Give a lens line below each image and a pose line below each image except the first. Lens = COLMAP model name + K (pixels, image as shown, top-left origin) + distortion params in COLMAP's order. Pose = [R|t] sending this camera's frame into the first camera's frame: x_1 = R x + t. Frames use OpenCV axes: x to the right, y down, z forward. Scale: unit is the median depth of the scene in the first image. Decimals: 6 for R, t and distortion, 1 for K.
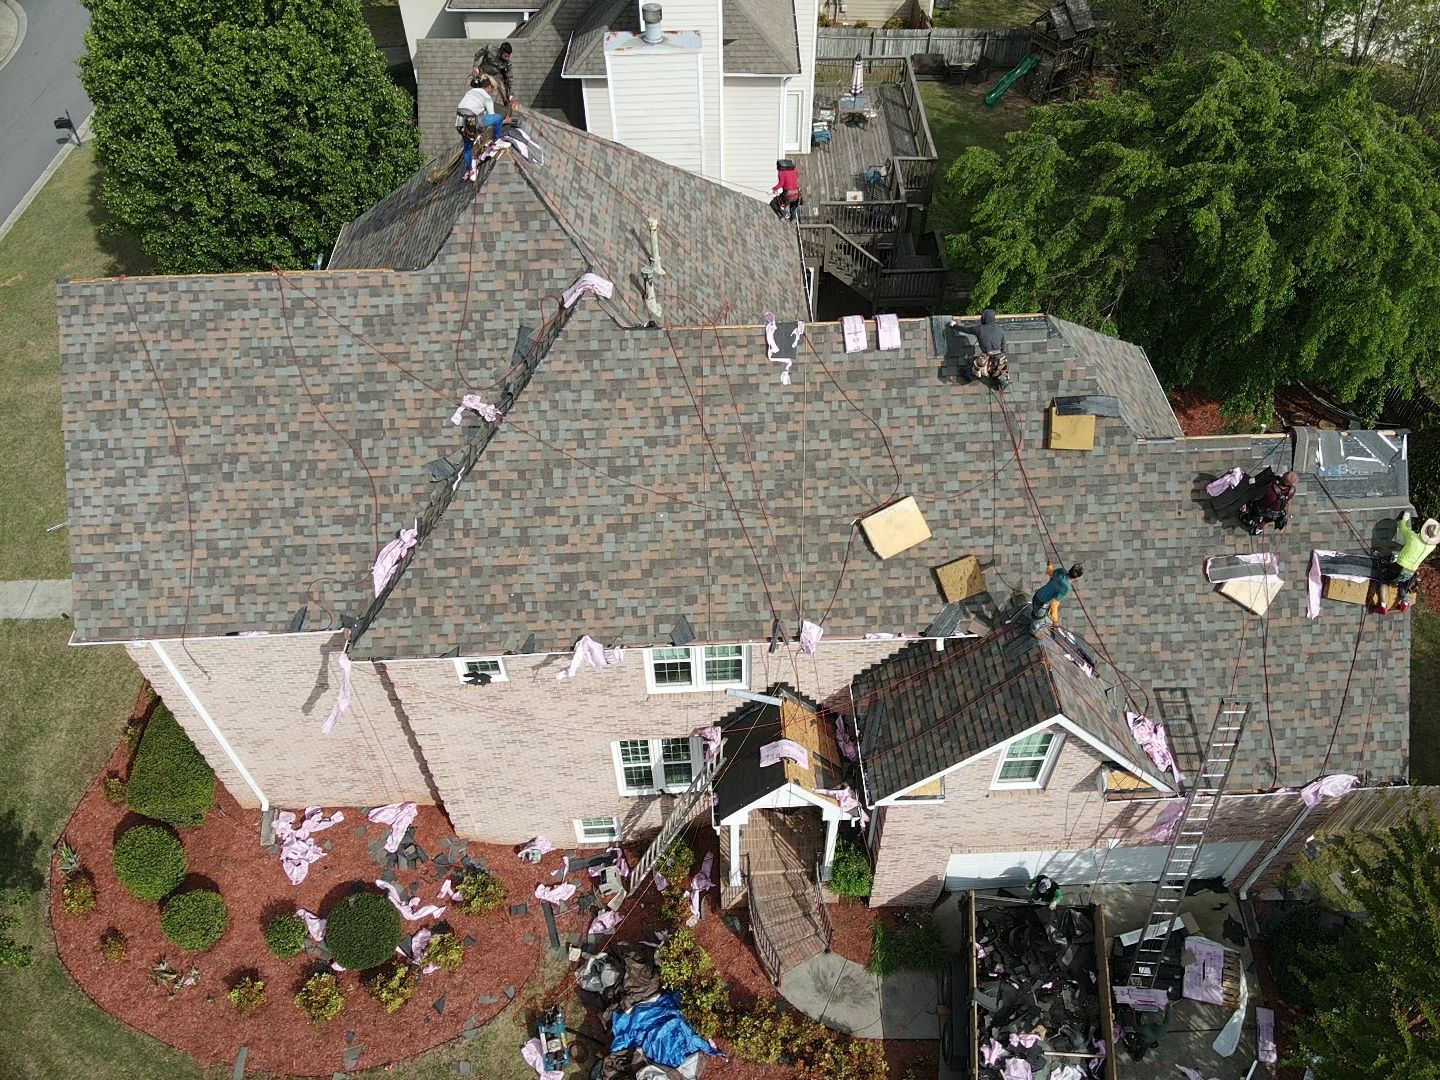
lens RADIAL K [[1043.0, 0, 728.6], [0, 1043.0, 540.8], [0, 0, 1]] dist [0.107989, -0.209837]
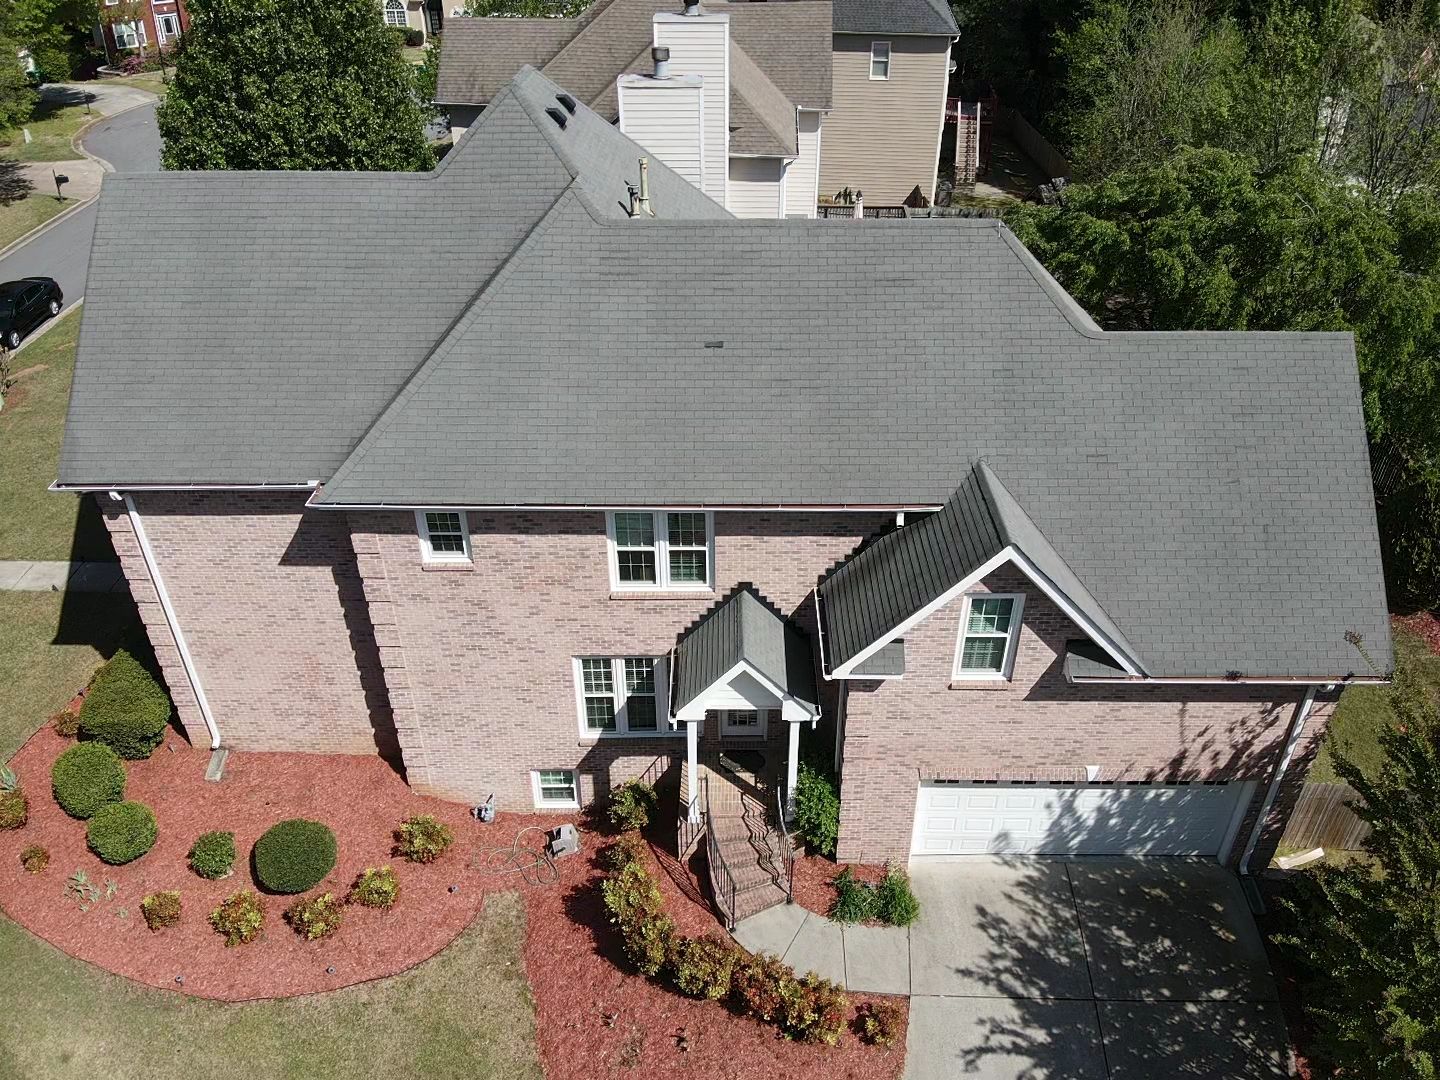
lens RADIAL K [[1043.0, 0, 728.6], [0, 1043.0, 540.8], [0, 0, 1]] dist [0.107989, -0.209837]
pose [[0.998951, 0.034564, -0.030028, 0.058506], [-0.041029, 0.966848, -0.252035, 0.323999], [0.020321, 0.253003, 0.967252, 0.027612]]
